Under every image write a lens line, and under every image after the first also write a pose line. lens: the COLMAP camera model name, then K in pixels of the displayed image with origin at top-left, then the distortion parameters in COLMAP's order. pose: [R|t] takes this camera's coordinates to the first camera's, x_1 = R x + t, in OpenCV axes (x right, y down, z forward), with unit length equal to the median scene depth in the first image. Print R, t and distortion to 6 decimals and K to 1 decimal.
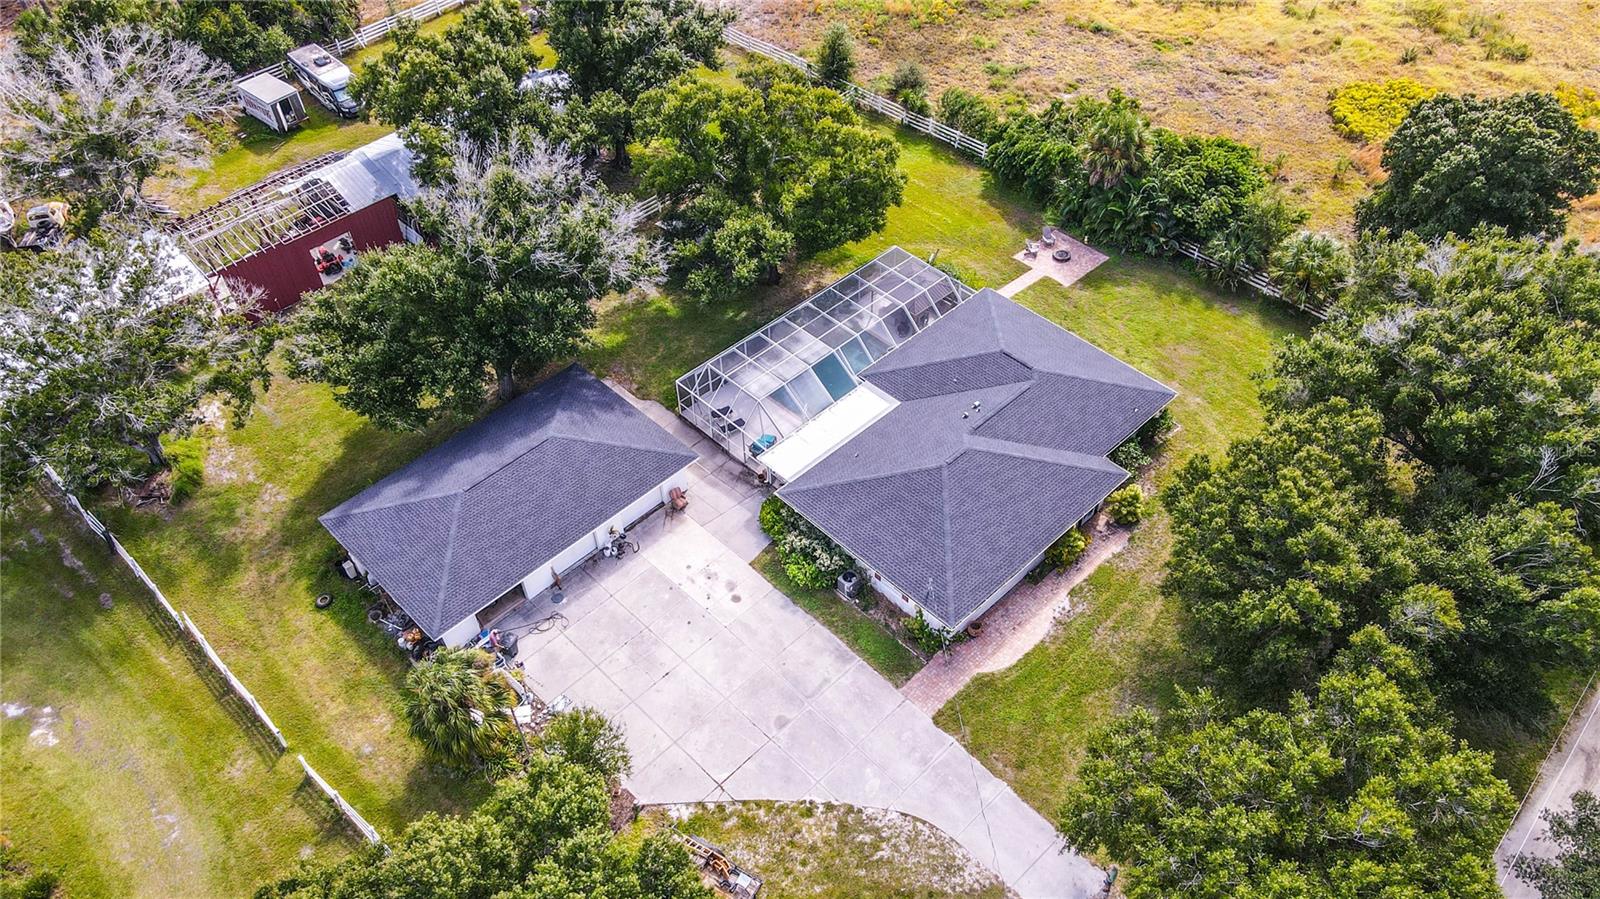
lens RADIAL K [[1185.9, 0, 797.2], [0, 1185.9, 456.3], [0, 0, 1]] dist [-0.001598, 0.031800]
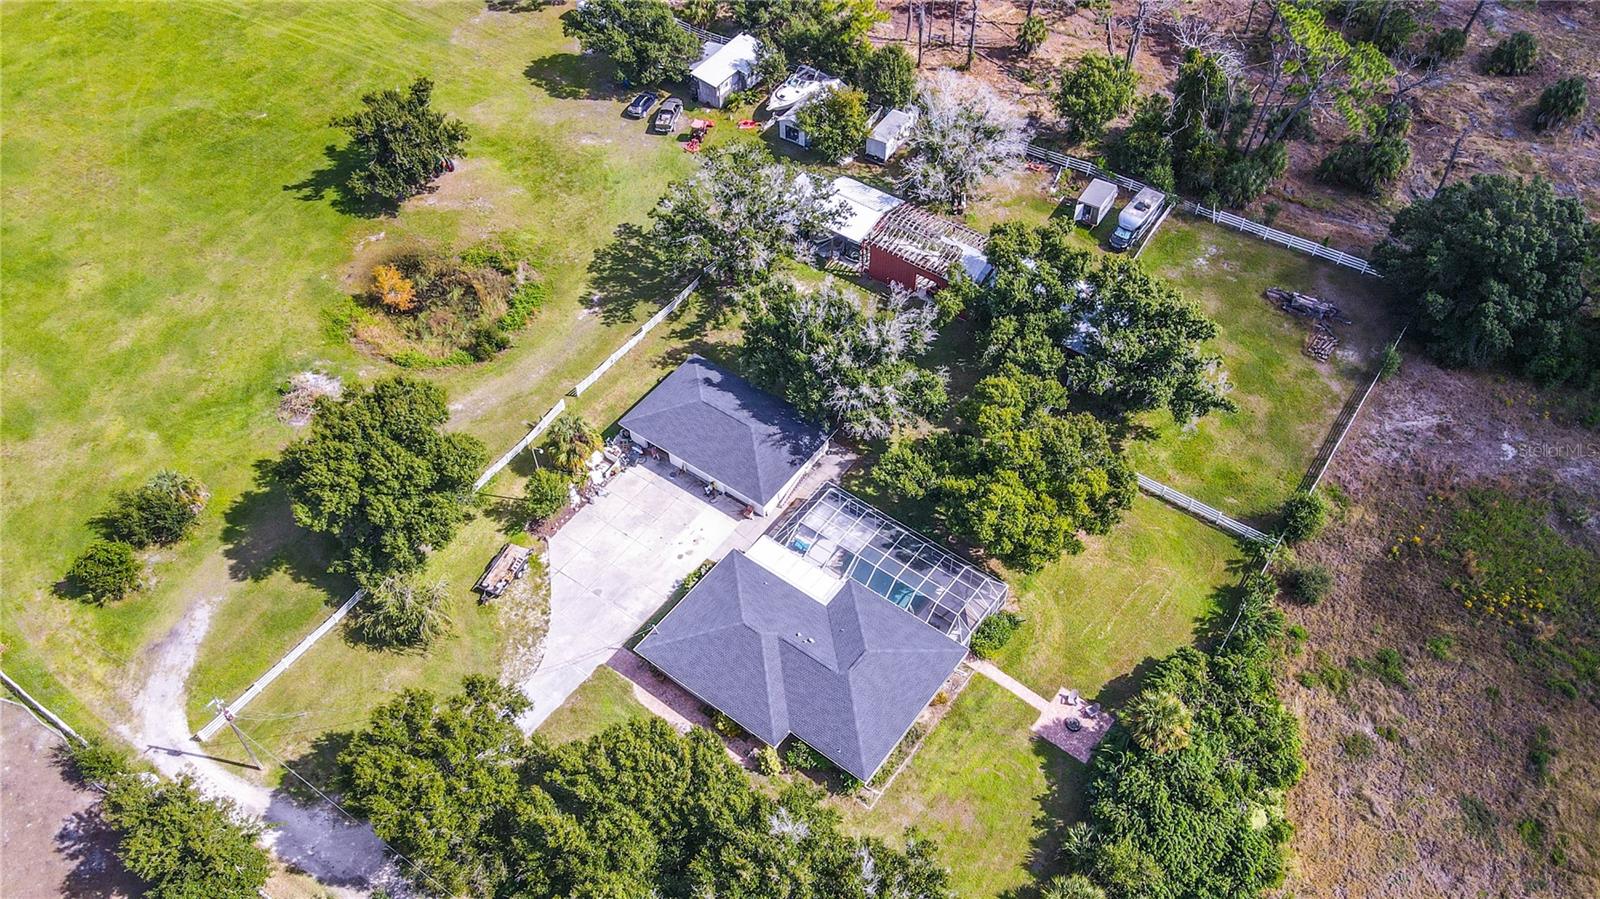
lens RADIAL K [[1185.9, 0, 790.2], [0, 1185.9, 457.6], [0, 0, 1]] dist [-0.001598, 0.031800]
pose [[0.154228, 0.768292, -0.621241, 0.882117], [-0.695311, 0.531112, 0.484213, -0.850371], [0.701966, 0.357277, 0.616114, 0.025698]]
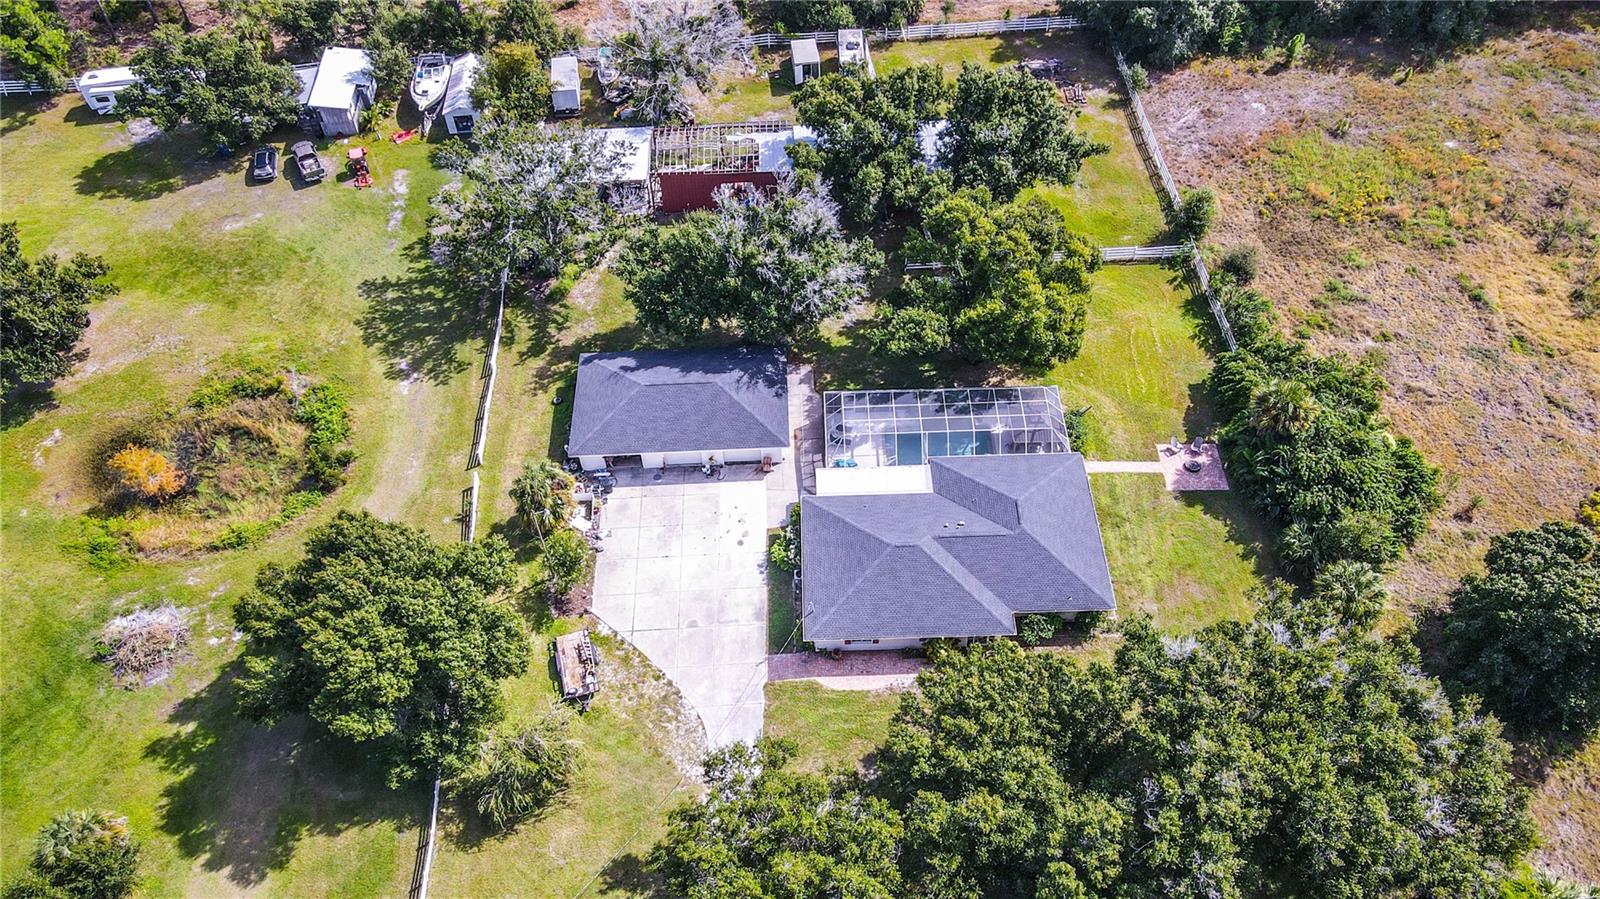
lens RADIAL K [[1185.9, 0, 794.7], [0, 1185.9, 465.5], [0, 0, 1]] dist [-0.001598, 0.031800]
pose [[0.733496, 0.525468, -0.431123, 0.553965], [-0.482449, 0.849296, 0.214332, -0.292921], [0.478776, 0.050783, 0.876467, -0.231066]]
